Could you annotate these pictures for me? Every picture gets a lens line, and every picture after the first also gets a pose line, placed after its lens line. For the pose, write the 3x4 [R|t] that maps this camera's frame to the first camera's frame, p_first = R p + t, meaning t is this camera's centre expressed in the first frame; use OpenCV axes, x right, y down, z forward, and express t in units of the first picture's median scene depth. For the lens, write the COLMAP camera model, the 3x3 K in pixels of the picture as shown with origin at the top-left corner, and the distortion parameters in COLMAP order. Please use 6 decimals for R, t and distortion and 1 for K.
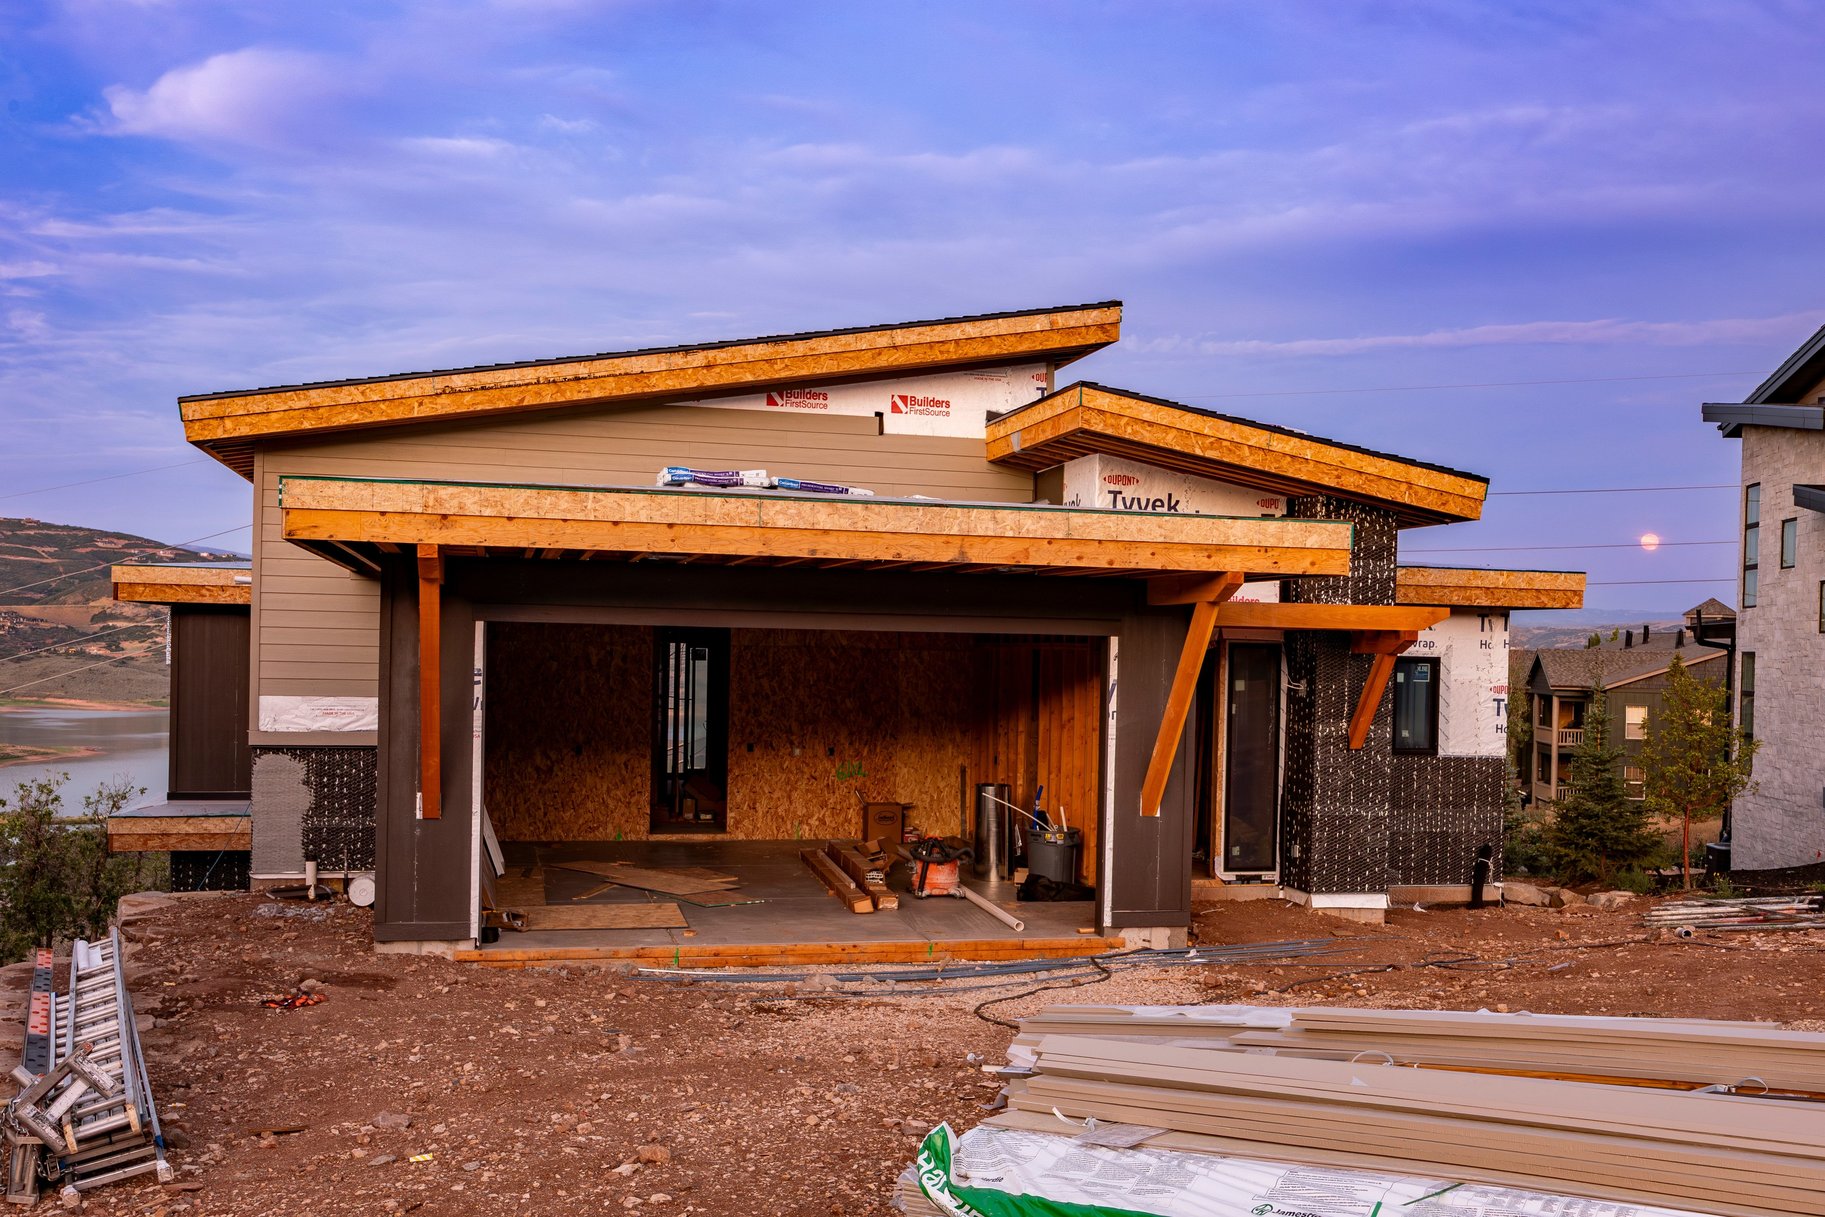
lens RADIAL K [[1730.0, 0, 907.5], [0, 1730.0, 703.9], [0, 0, 1]] dist [-0.008158, 0.006011]
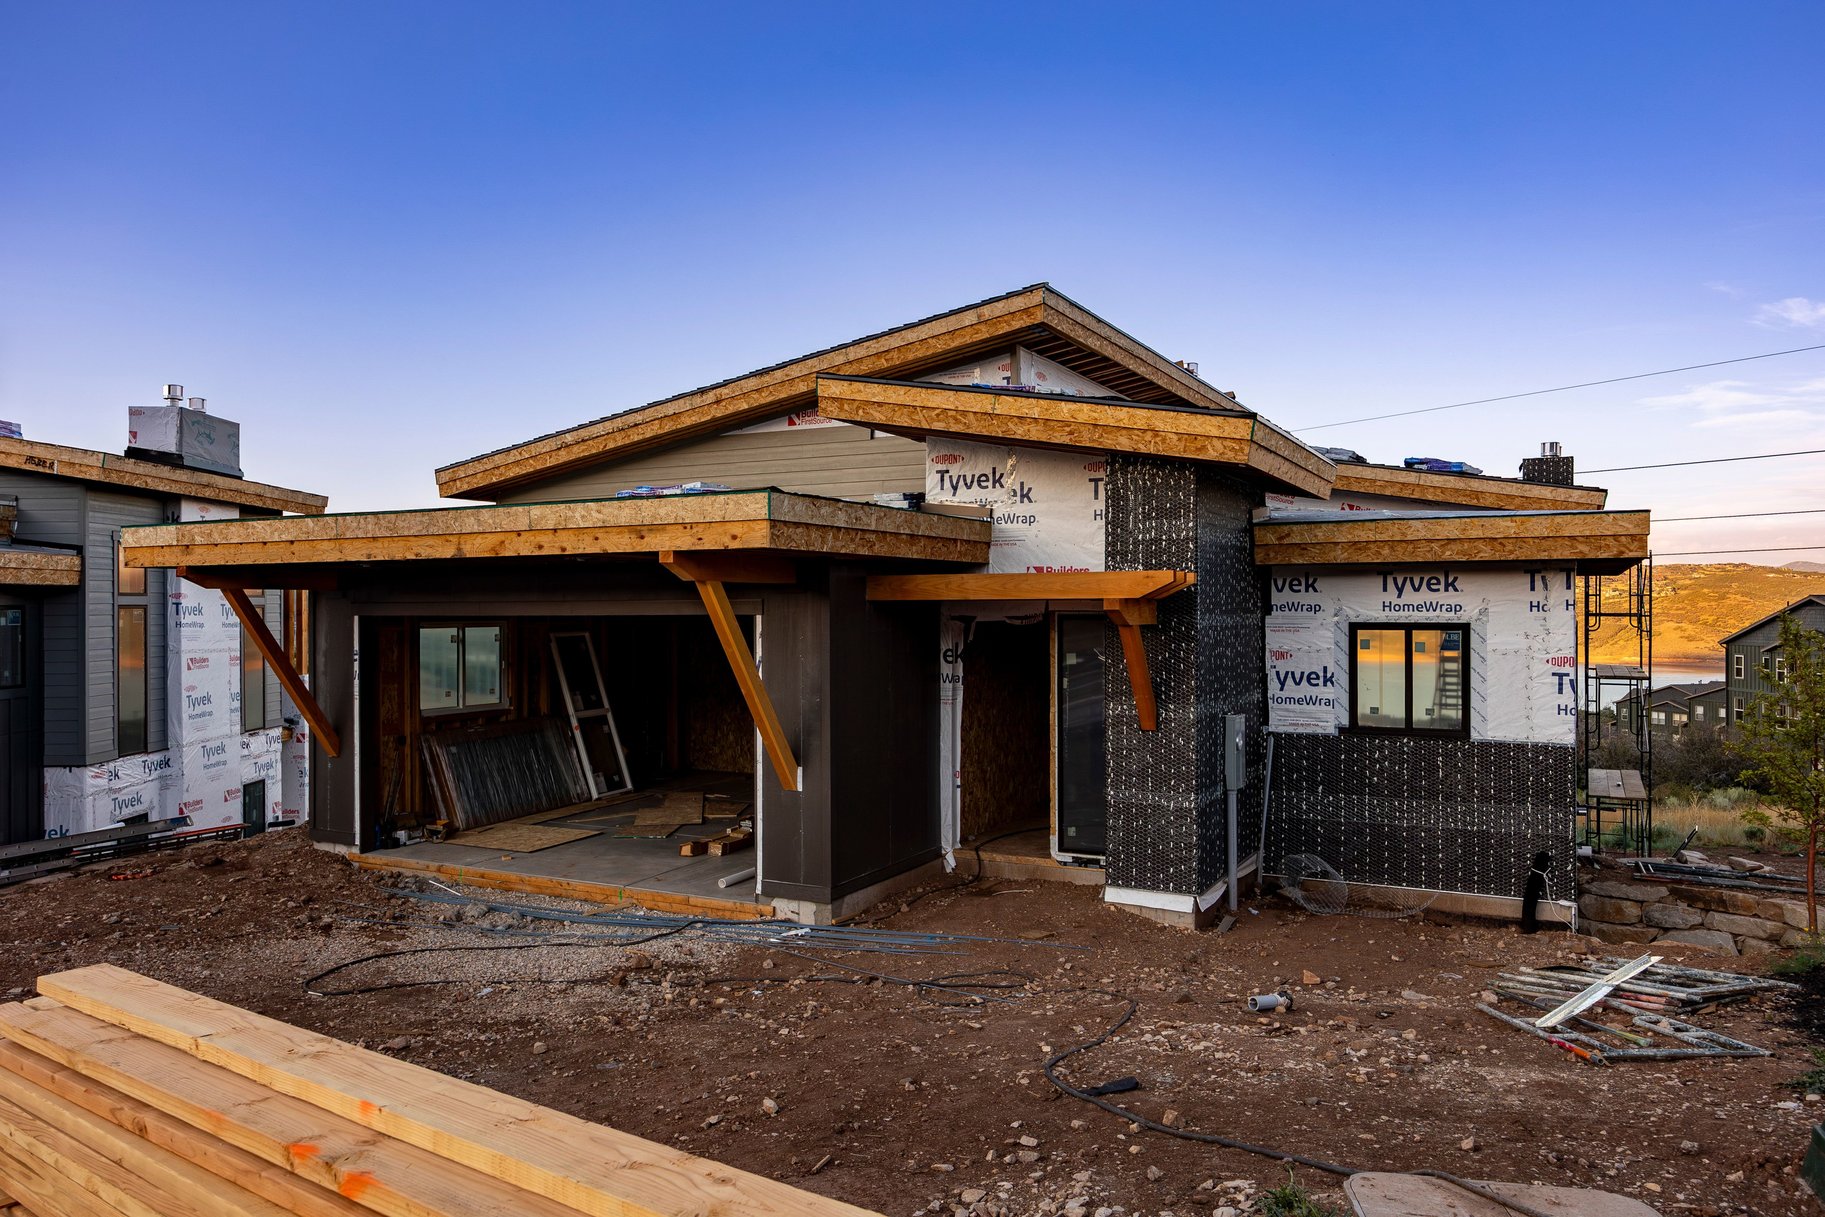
lens RADIAL K [[1248.1, 0, 911.6], [0, 1248.1, 633.0], [0, 0, 1]] dist [0.002420, -0.000899]
pose [[0.754768, -0.012092, -0.655881, 0.591429], [-0.000684, 0.999815, -0.019220, -0.012036], [0.655992, 0.014955, 0.754620, 0.427219]]
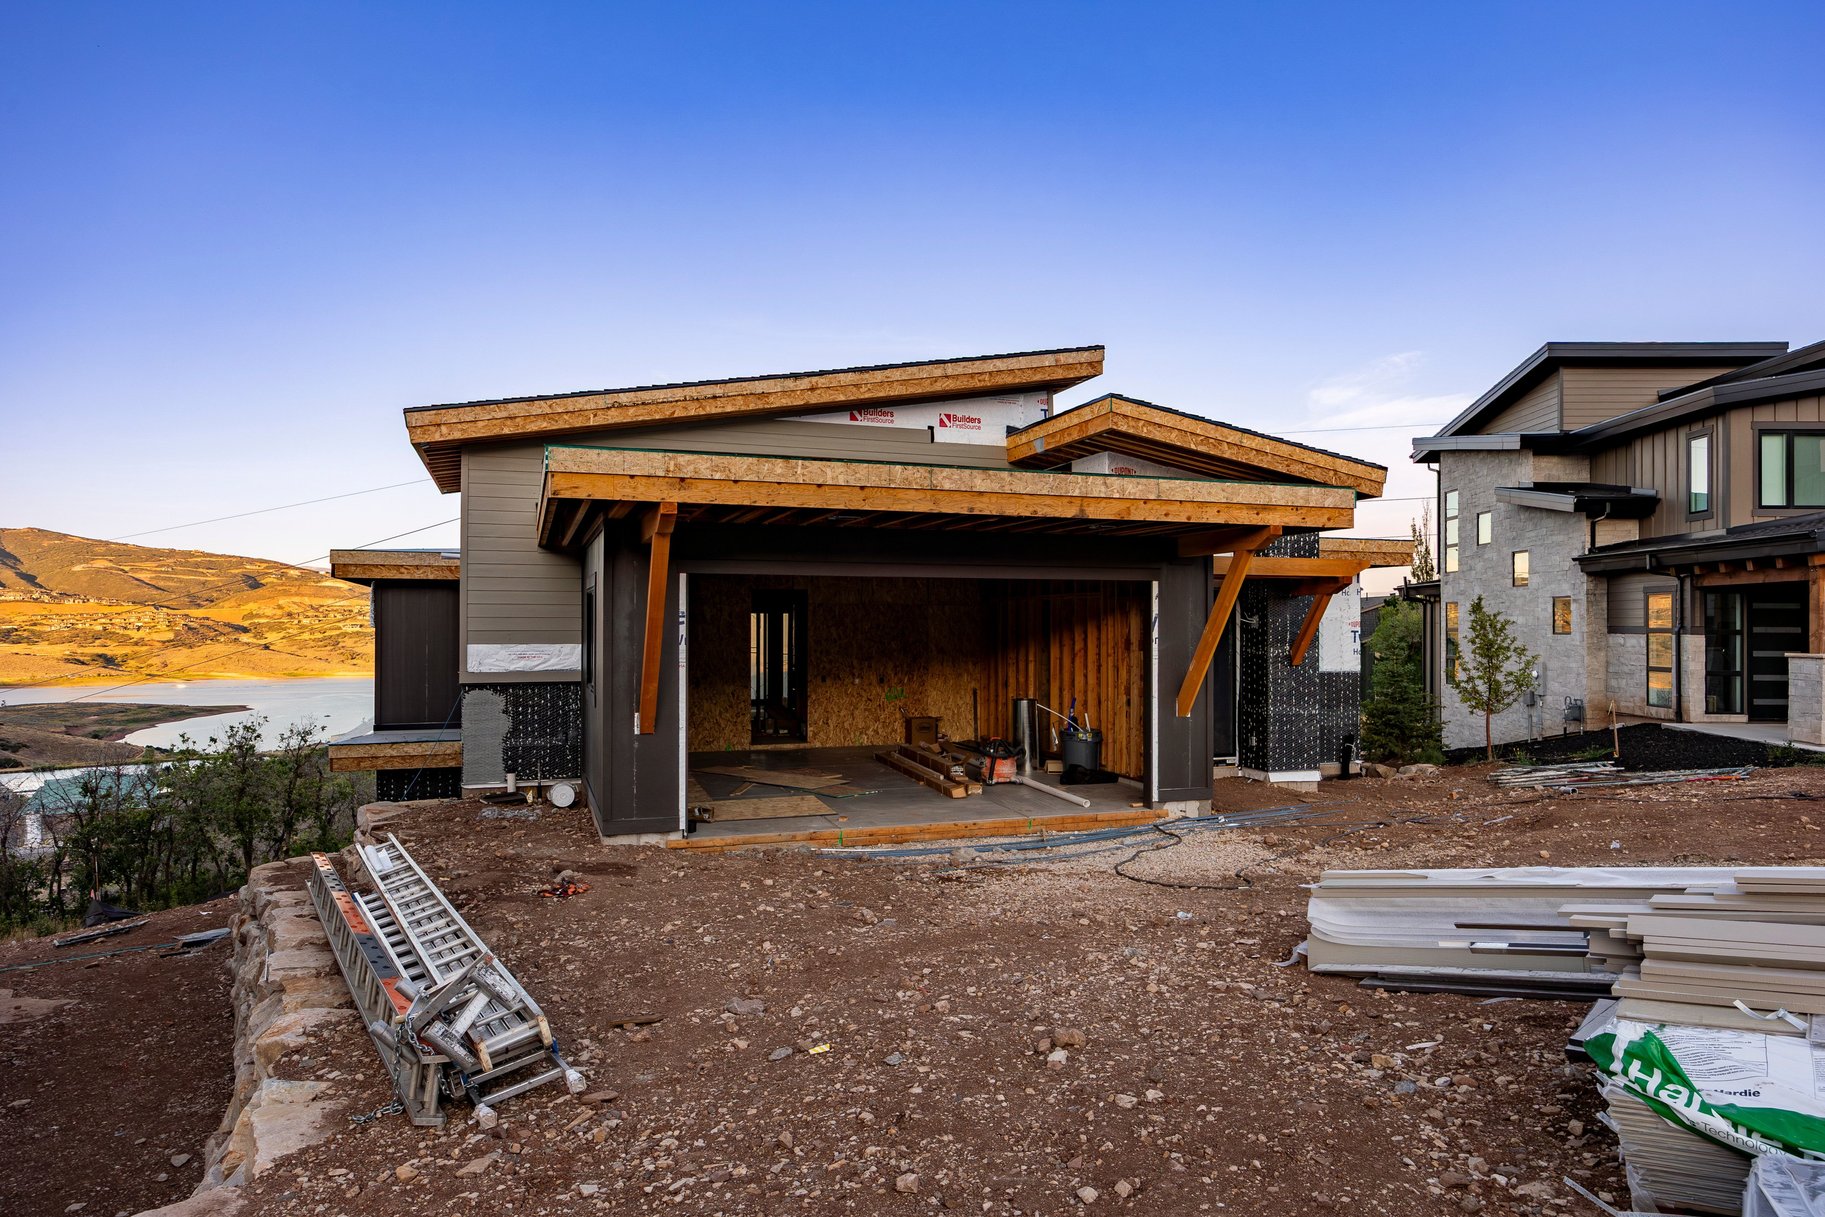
lens RADIAL K [[1119.1, 0, 917.8], [0, 1119.1, 637.1], [0, 0, 1]] dist [-0.005162, -0.002653]
pose [[0.994589, -0.021815, 0.101571, -0.128988], [0.023940, 0.999518, -0.019753, 0.014122], [-0.101091, 0.022078, 0.994632, 0.146631]]
